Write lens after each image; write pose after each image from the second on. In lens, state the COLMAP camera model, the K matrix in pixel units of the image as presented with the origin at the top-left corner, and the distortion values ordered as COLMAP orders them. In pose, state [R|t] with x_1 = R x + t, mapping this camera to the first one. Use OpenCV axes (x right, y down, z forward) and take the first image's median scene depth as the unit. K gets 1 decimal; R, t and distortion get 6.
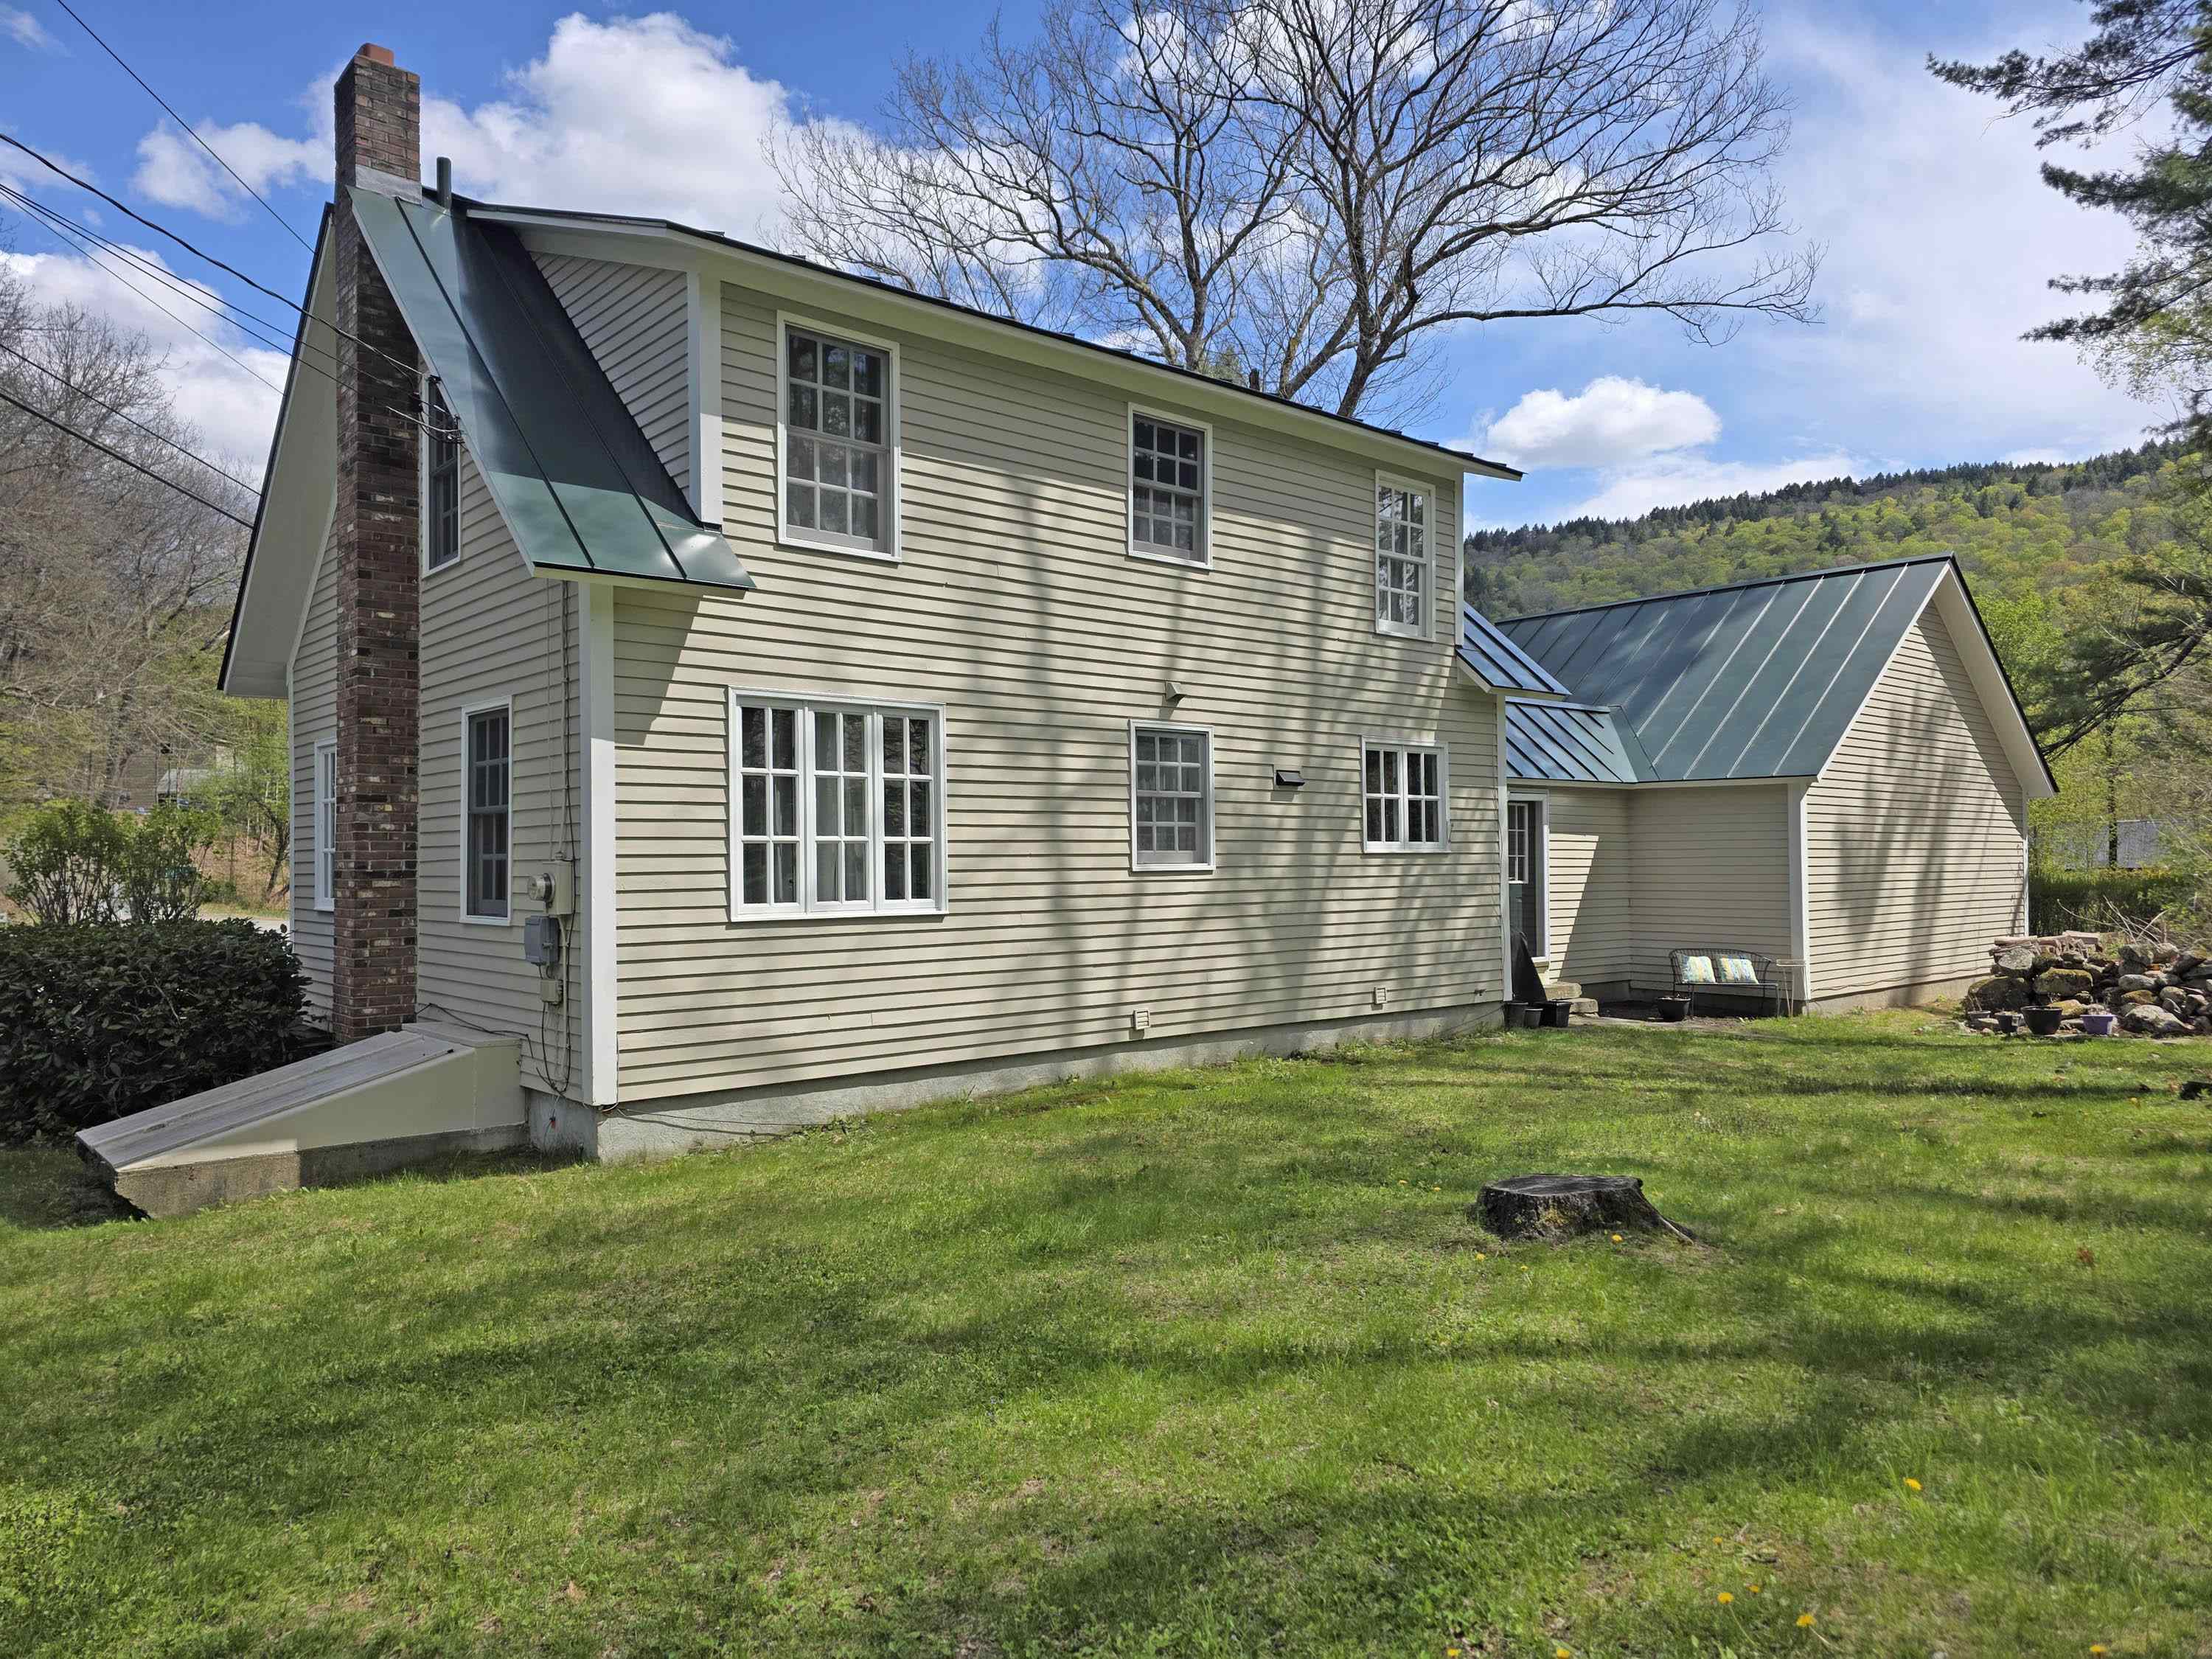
lens RADIAL K [[1483.5, 0, 1109.4], [0, 1483.5, 831.8], [0, 0, 1]] dist [0.064977, -0.045794]
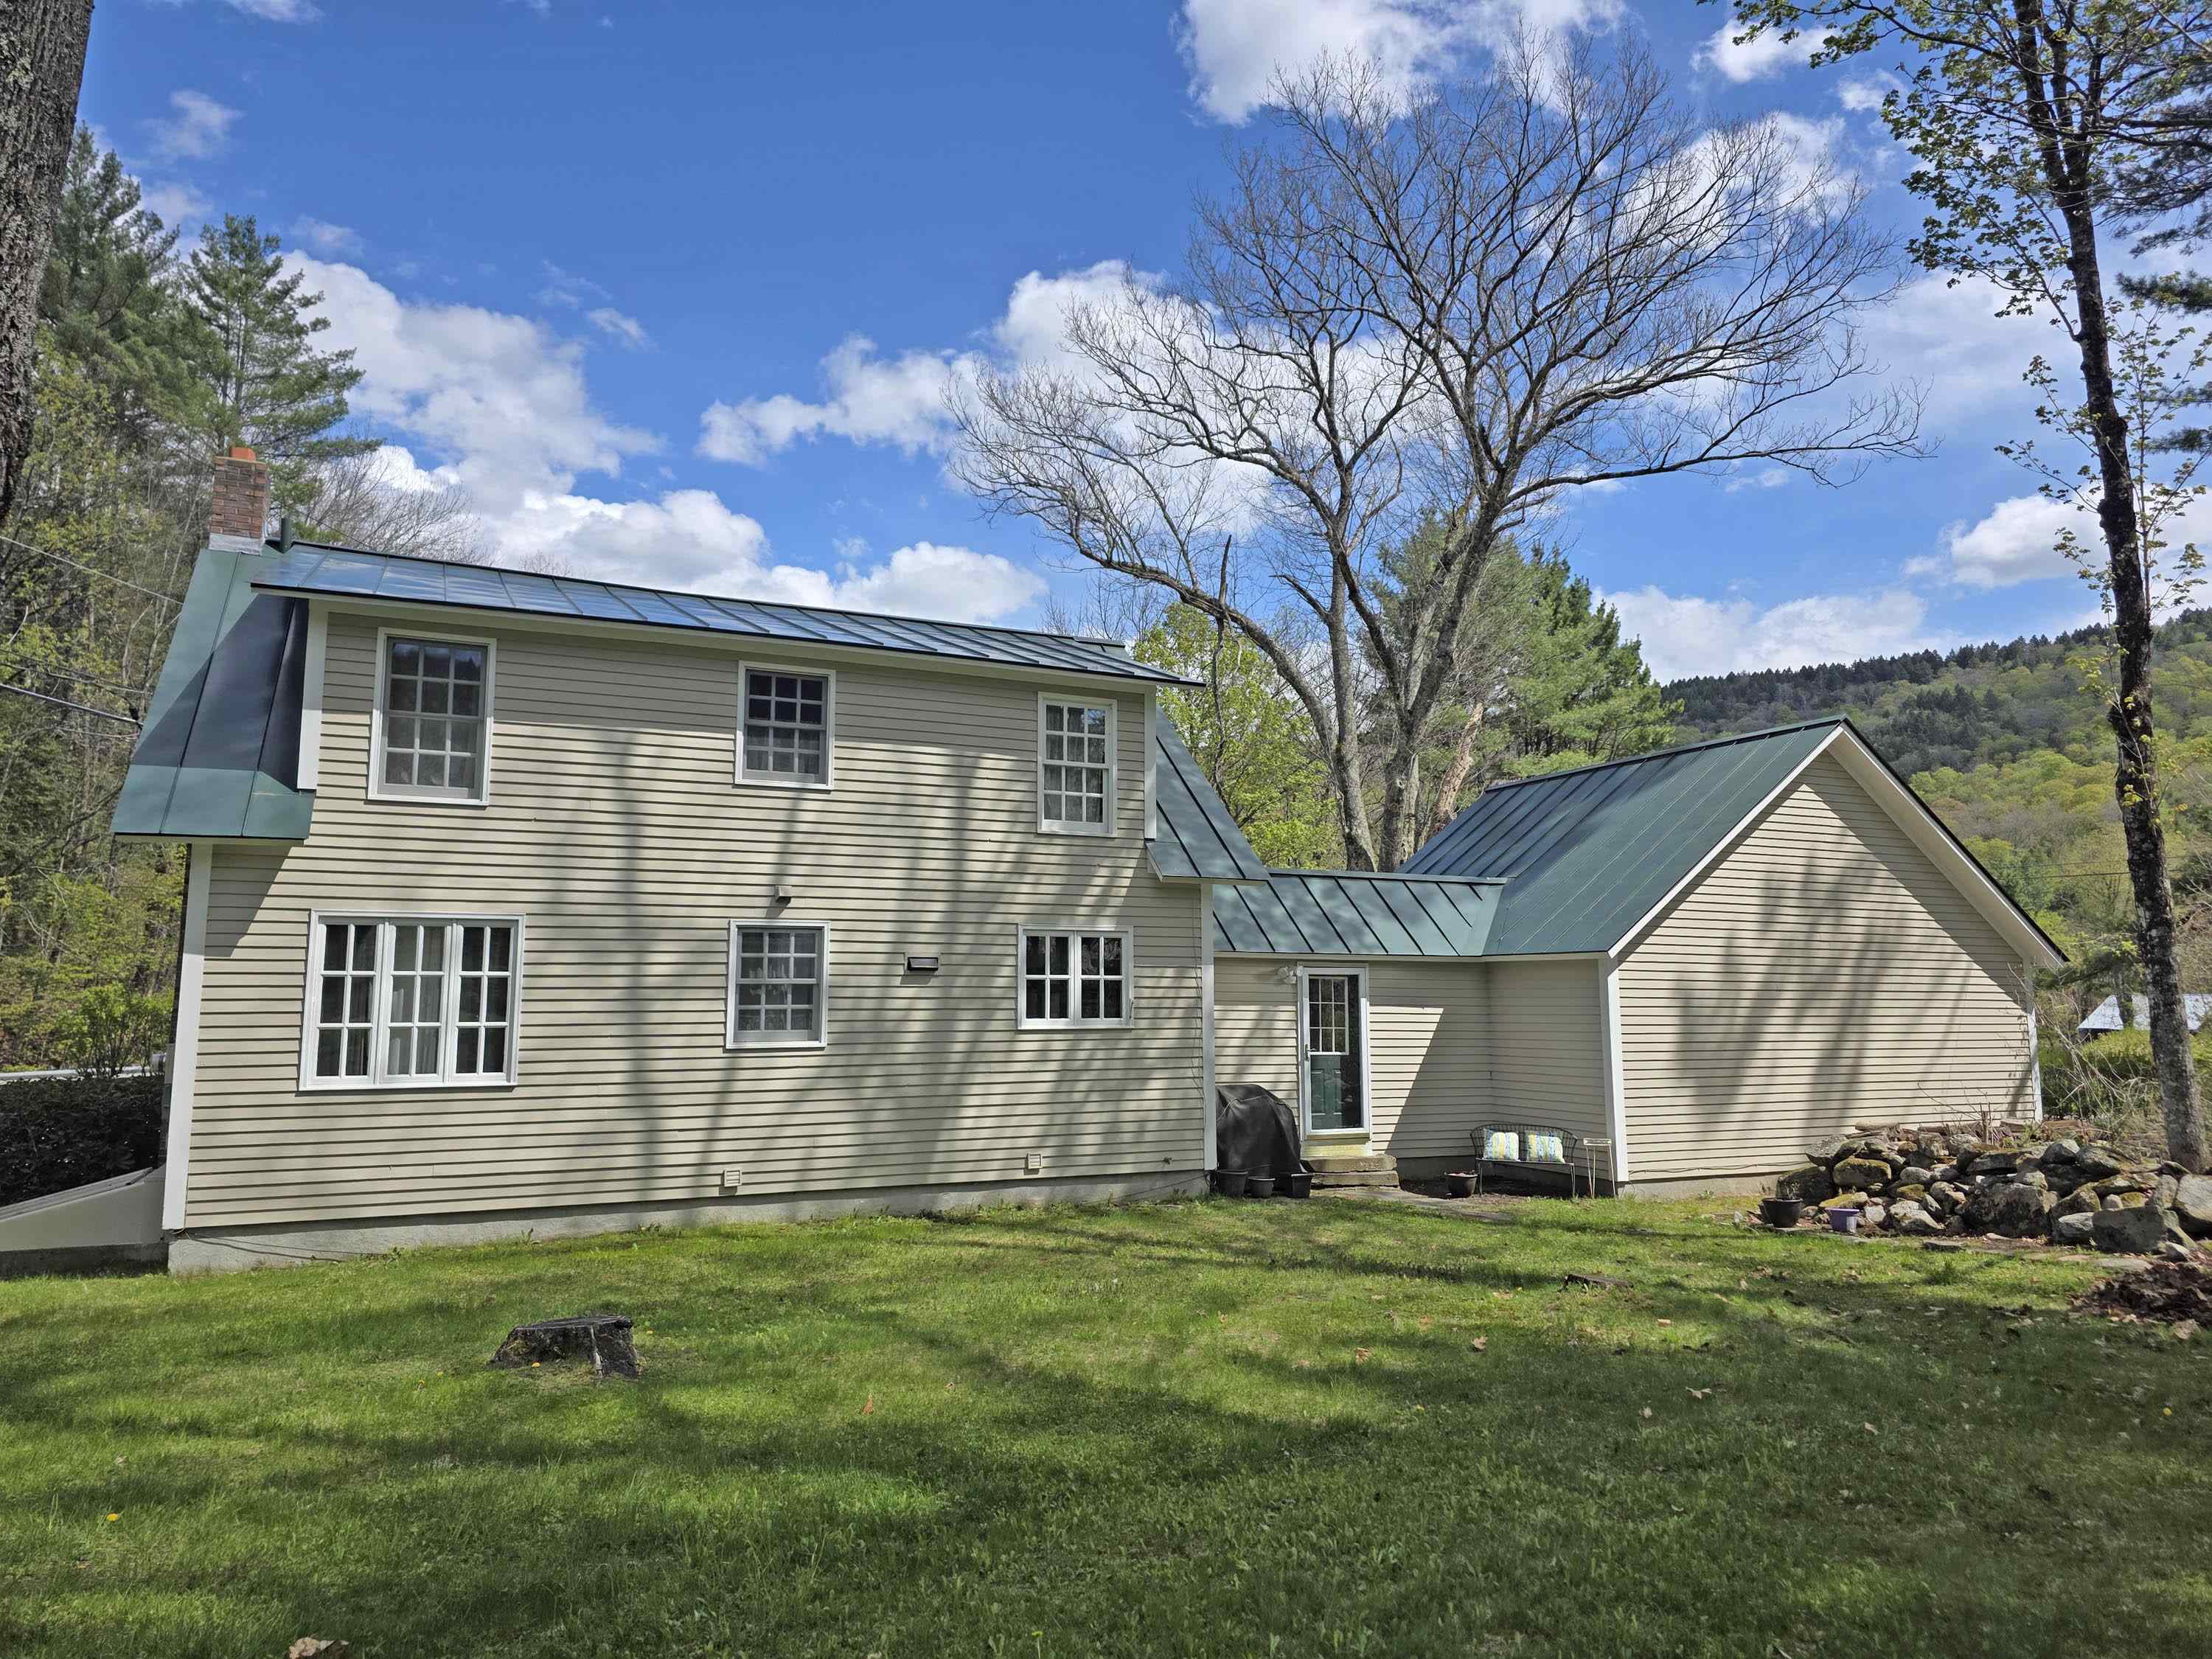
lens RADIAL K [[1483.5, 0, 1148.6], [0, 1483.5, 821.3], [0, 0, 1]] dist [0.064977, -0.045794]
pose [[0.958000, -0.030589, -0.285133, 0.659119], [0.000686, 0.994537, -0.104387, -0.028072], [0.286768, 0.099807, 0.952787, -0.053432]]
